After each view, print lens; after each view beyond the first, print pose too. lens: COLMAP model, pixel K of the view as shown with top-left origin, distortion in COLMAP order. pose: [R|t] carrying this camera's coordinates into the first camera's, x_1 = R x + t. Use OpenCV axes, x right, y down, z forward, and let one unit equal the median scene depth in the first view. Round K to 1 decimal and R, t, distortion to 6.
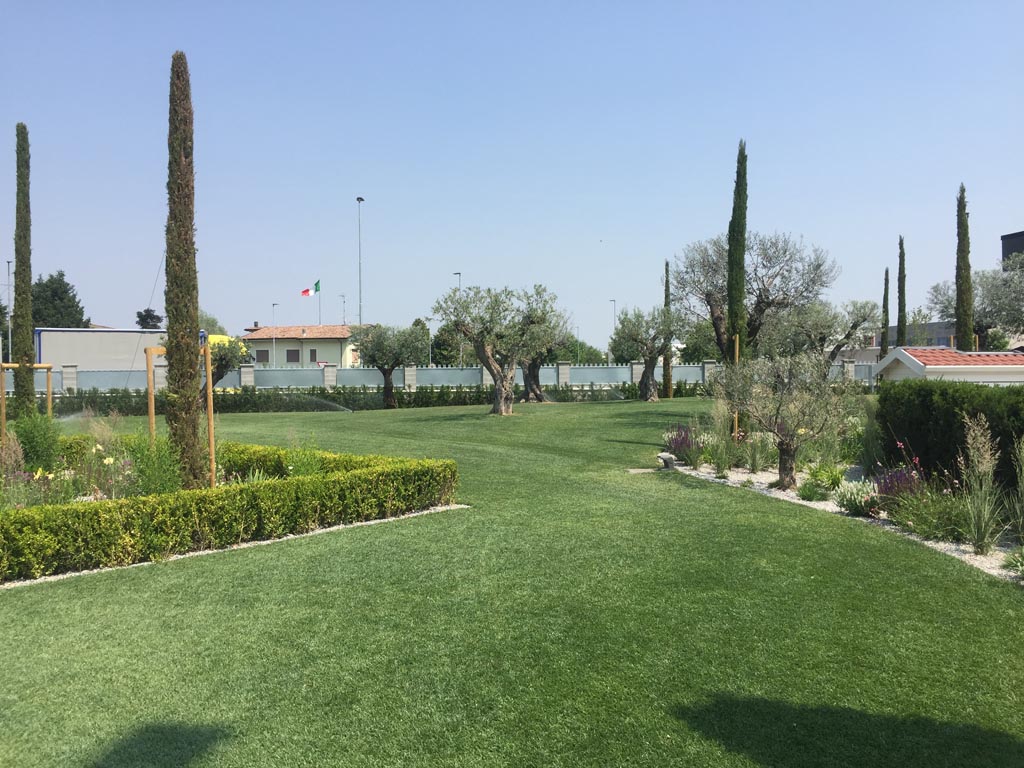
lens RADIAL K [[882.4, 0, 512.0], [0, 882.4, 384.0], [0, 0, 1]] dist [0.100165, -0.160074]
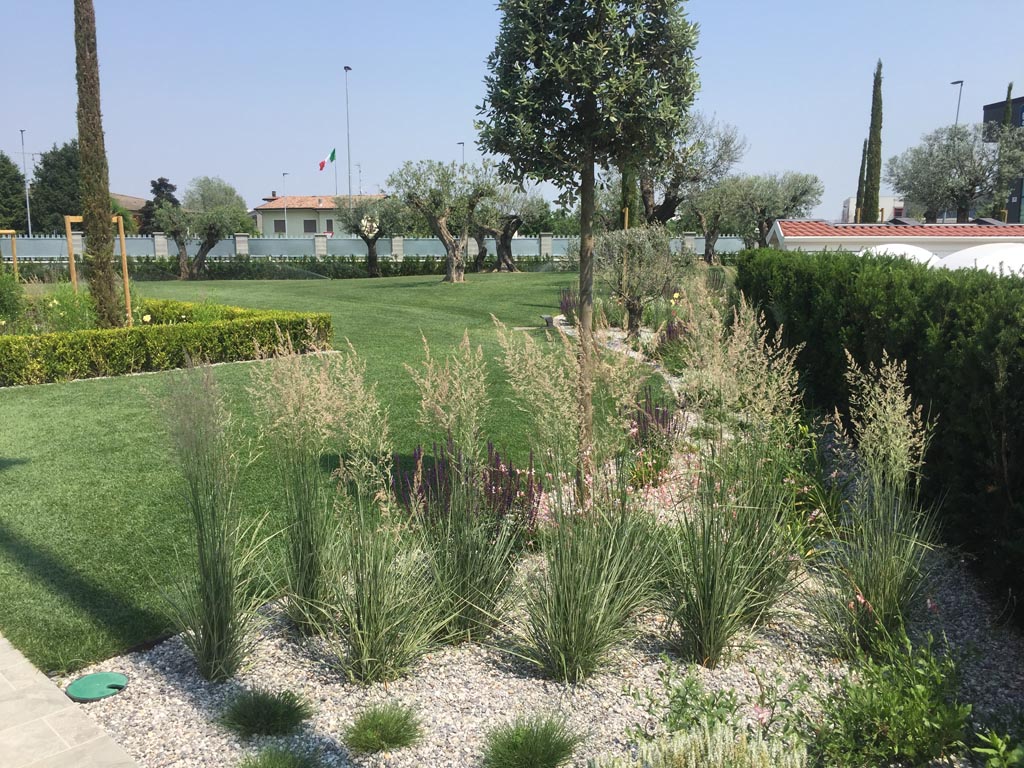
lens RADIAL K [[882.4, 0, 512.0], [0, 882.4, 384.0], [0, 0, 1]] dist [0.100165, -0.160074]
pose [[0.999289, 0.010420, -0.036224, 0.099142], [-0.005148, 0.989753, 0.142698, 0.003135], [0.037339, -0.142410, 0.989103, -0.086607]]
